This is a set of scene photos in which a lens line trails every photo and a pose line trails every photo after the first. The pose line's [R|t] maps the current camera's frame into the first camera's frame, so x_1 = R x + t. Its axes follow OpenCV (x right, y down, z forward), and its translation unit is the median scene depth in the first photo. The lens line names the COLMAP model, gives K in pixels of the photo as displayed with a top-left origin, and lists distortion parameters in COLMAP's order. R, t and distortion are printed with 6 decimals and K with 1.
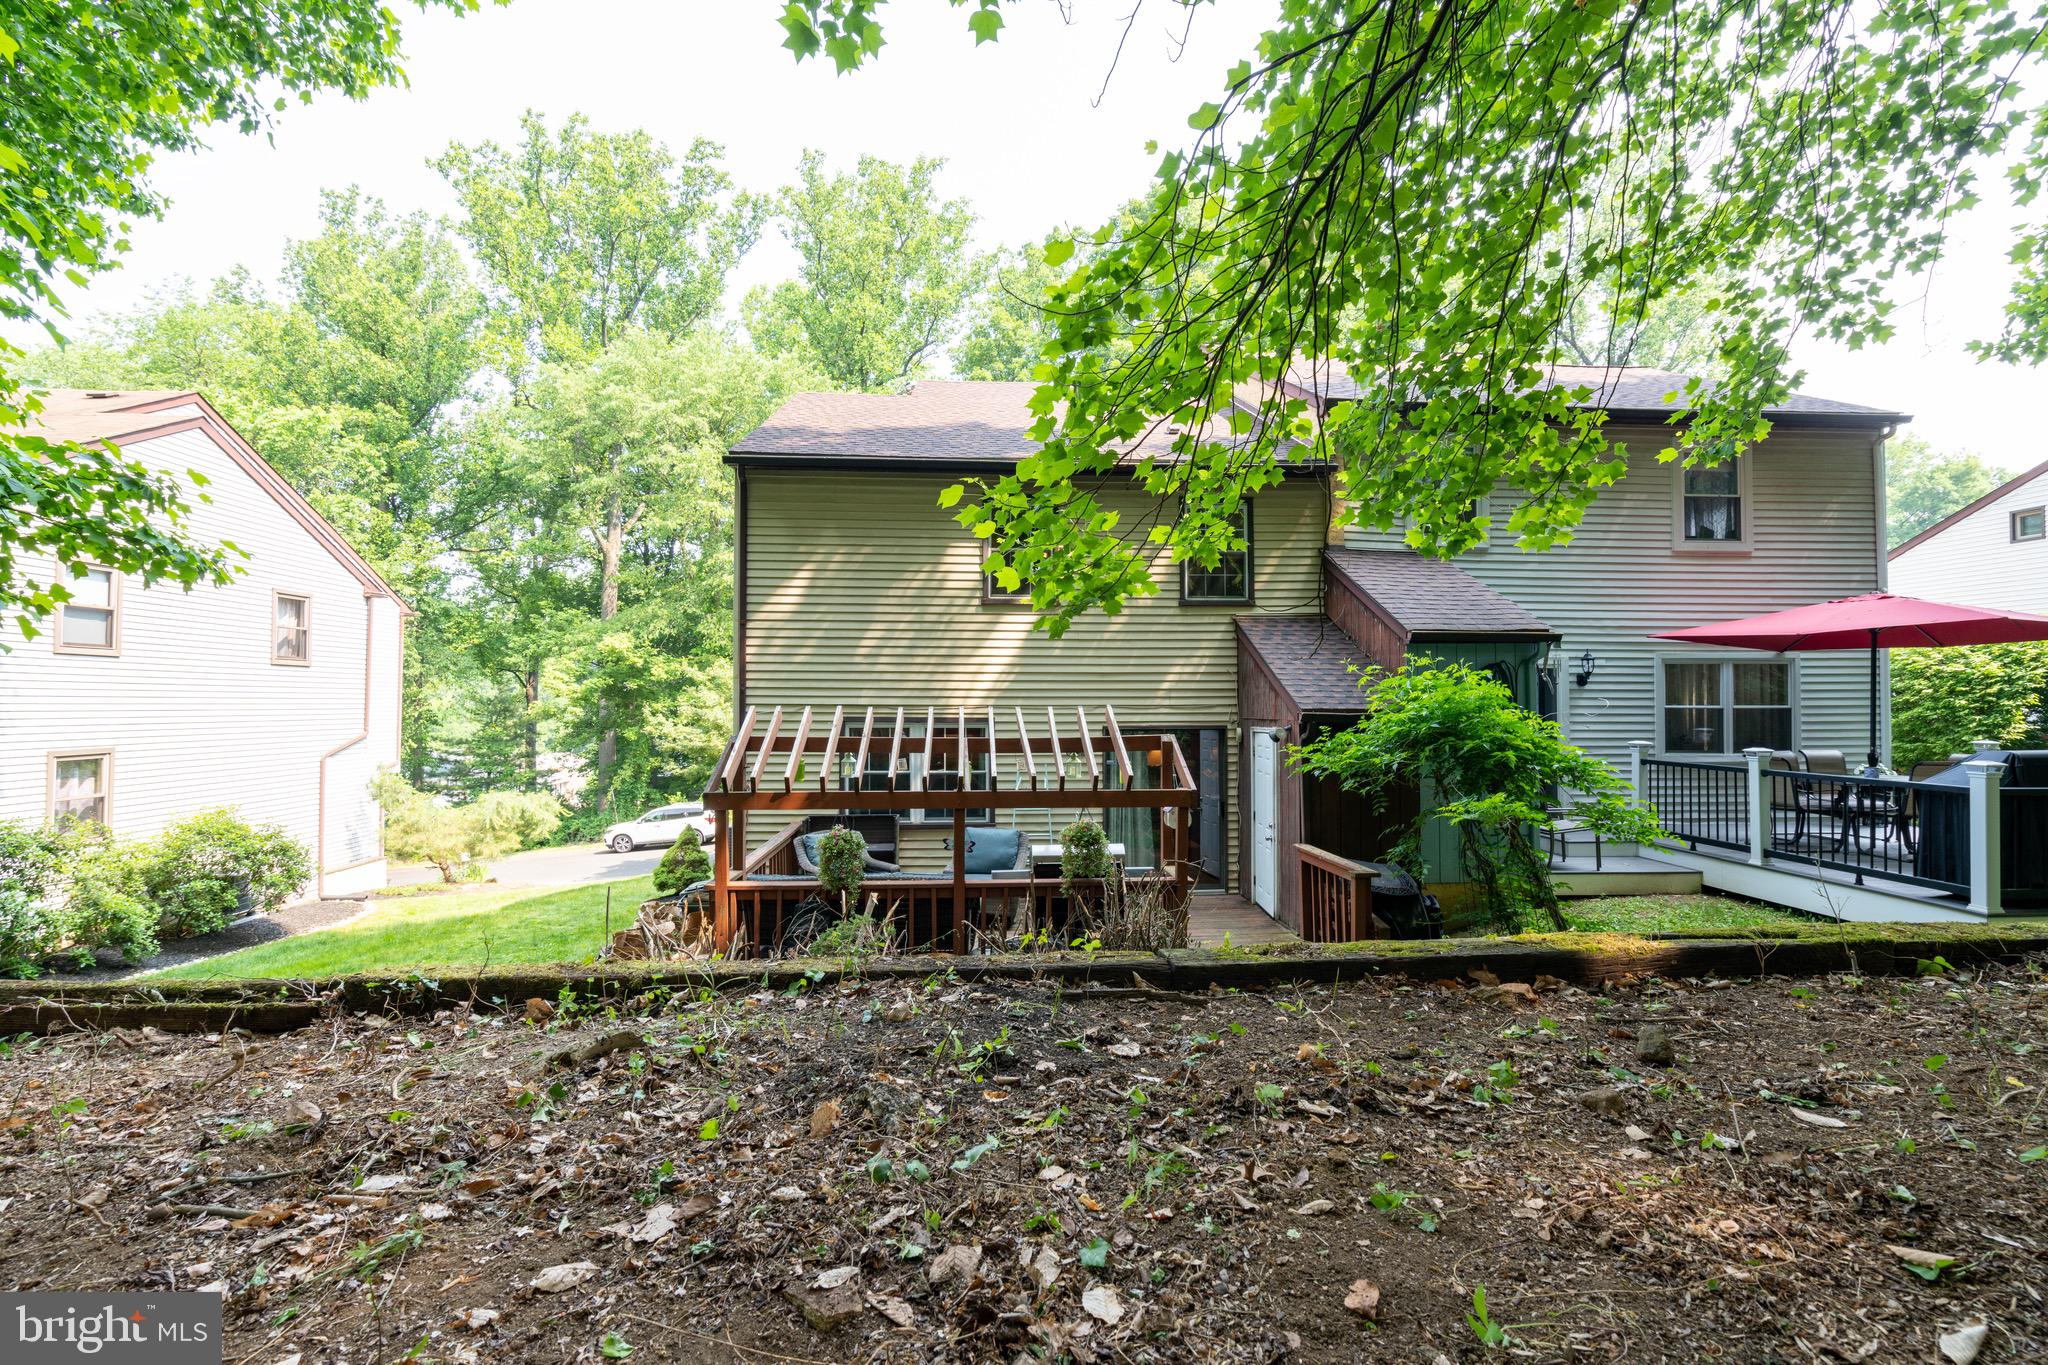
lens RADIAL K [[895.9, 0, 972.1], [0, 895.9, 676.9], [0, 0, 1]] dist [-0.000128, 0.000160]
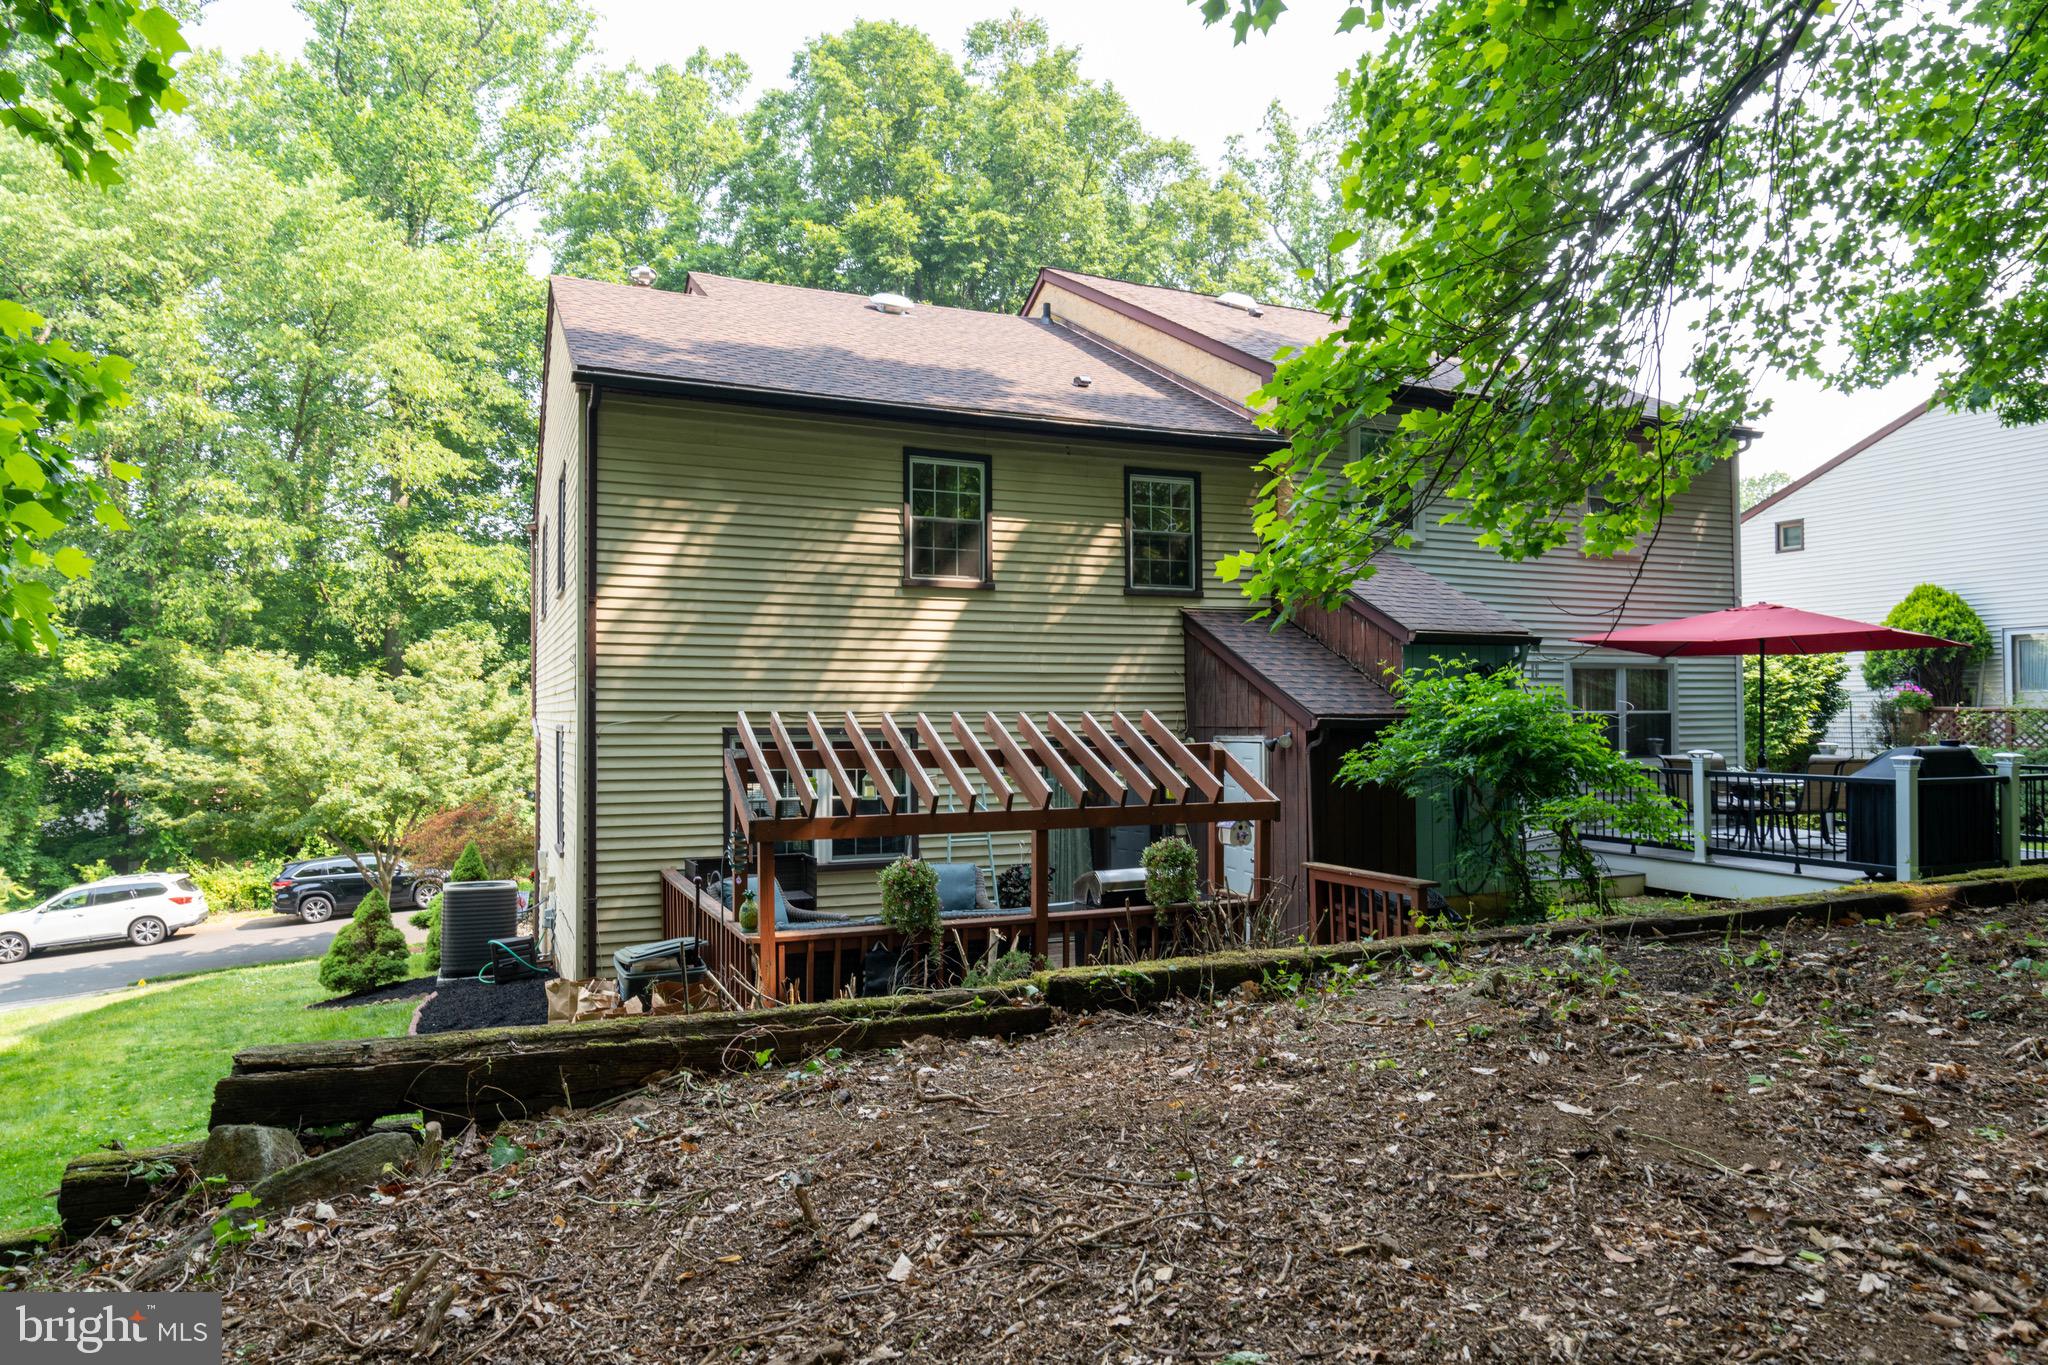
lens RADIAL K [[1251.1, 0, 953.4], [0, 1251.1, 679.0], [0, 0, 1]] dist [0.008950, 0.001643]
pose [[0.942861, 0.006441, 0.333123, -0.316568], [-0.006604, 0.999978, -0.000644, 0.002340], [-0.333120, -0.001592, 0.942883, -0.064017]]
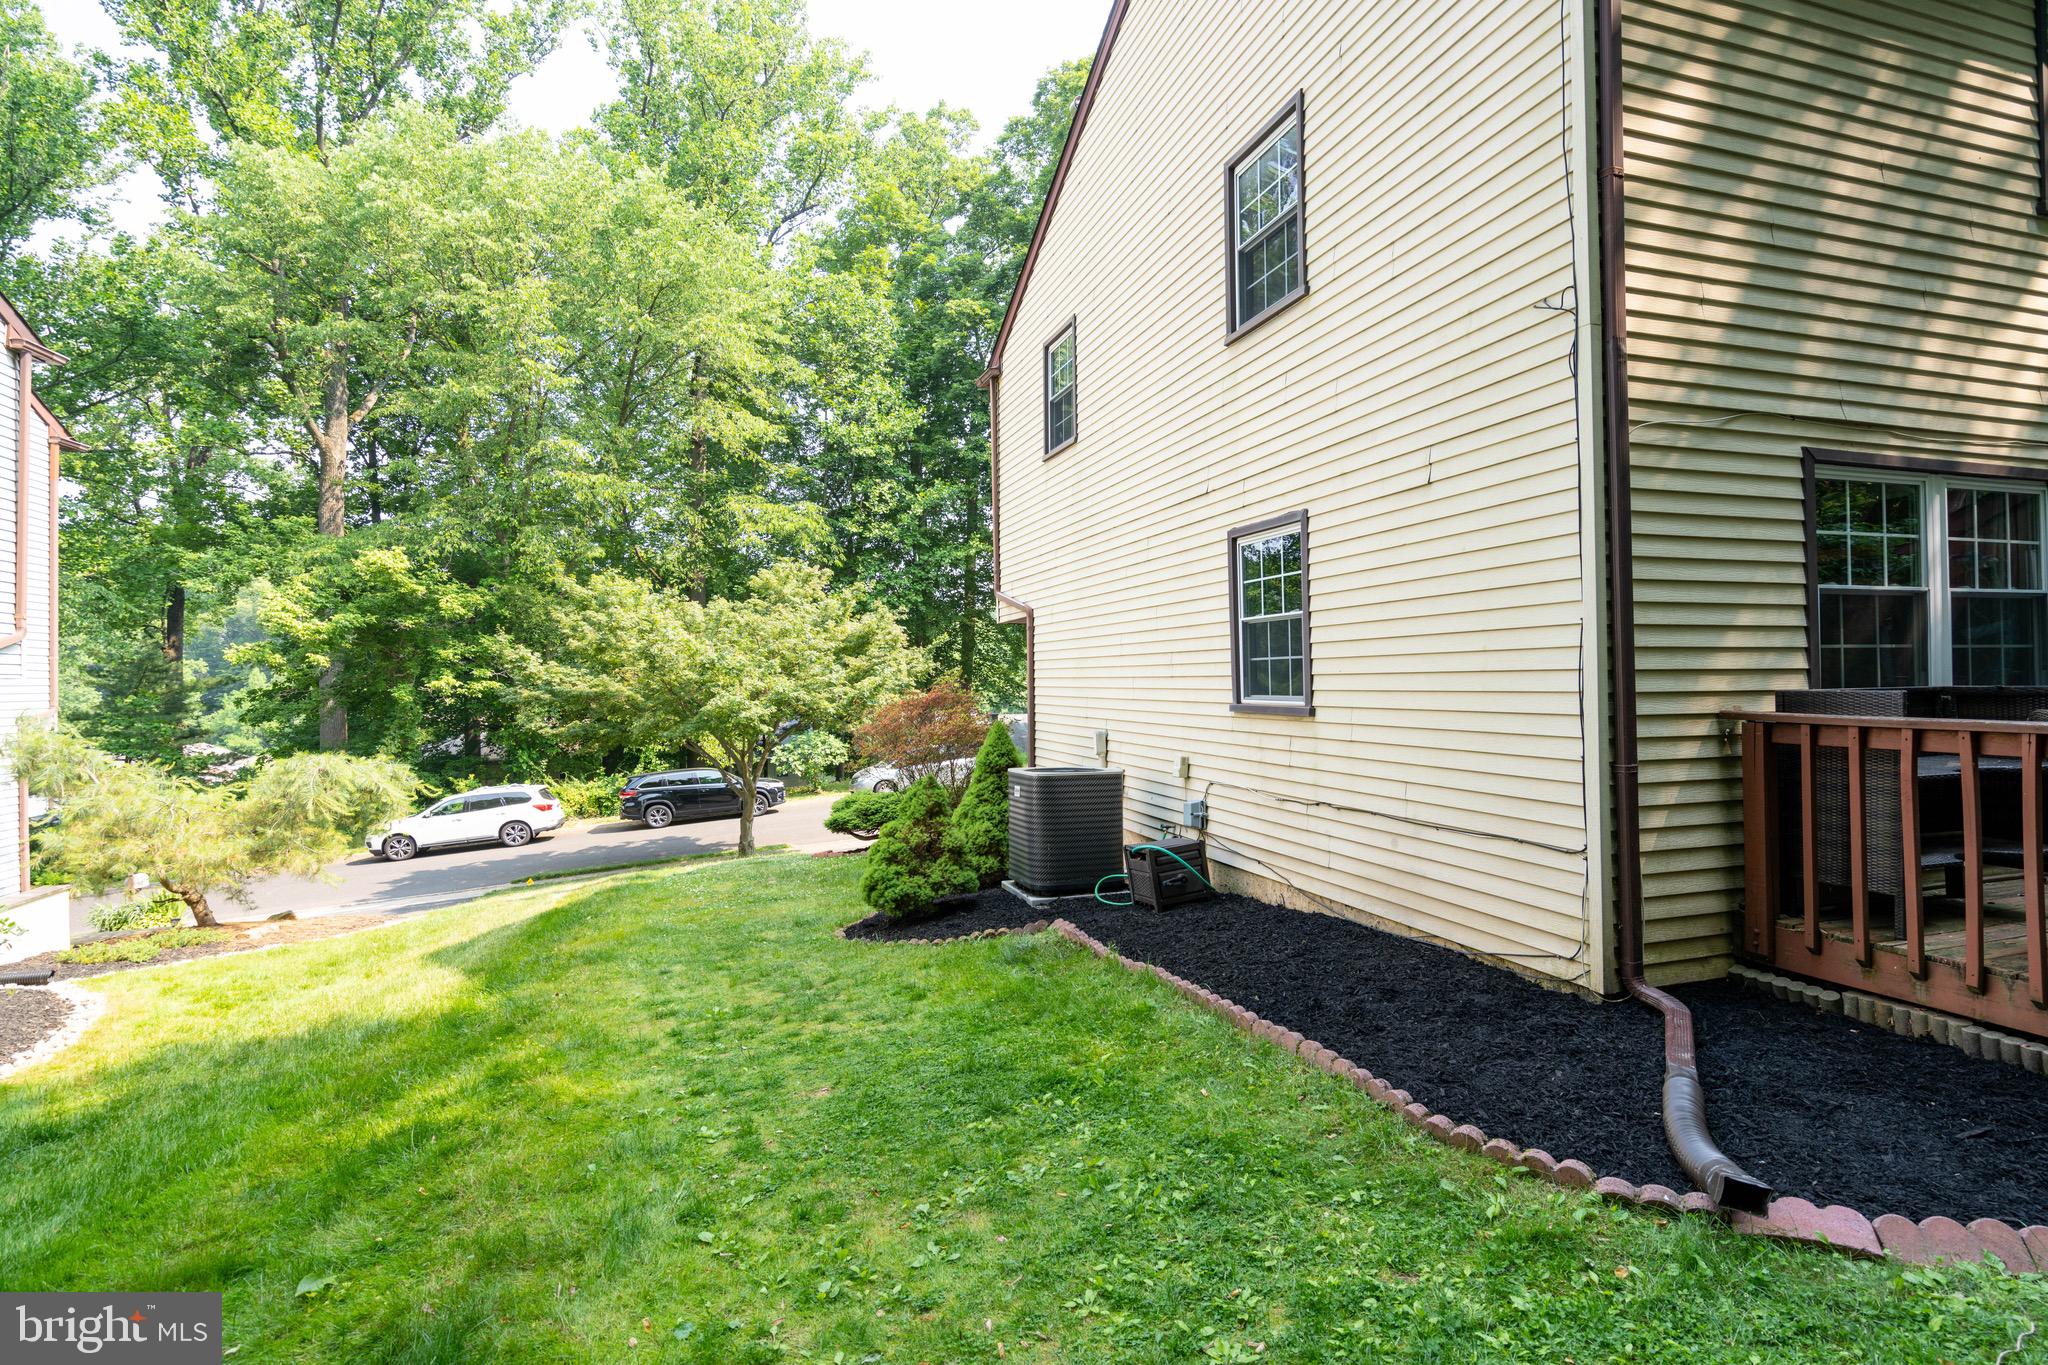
lens RADIAL K [[929.5, 0, 1034.3], [0, 929.5, 683.8], [0, 0, 1]] dist [-0.003944, -0.000023]
pose [[0.952469, -0.005196, 0.304591, -0.597830], [-0.005107, 0.999442, 0.033020, 0.137052], [-0.304592, -0.033006, 0.951911, 0.703043]]
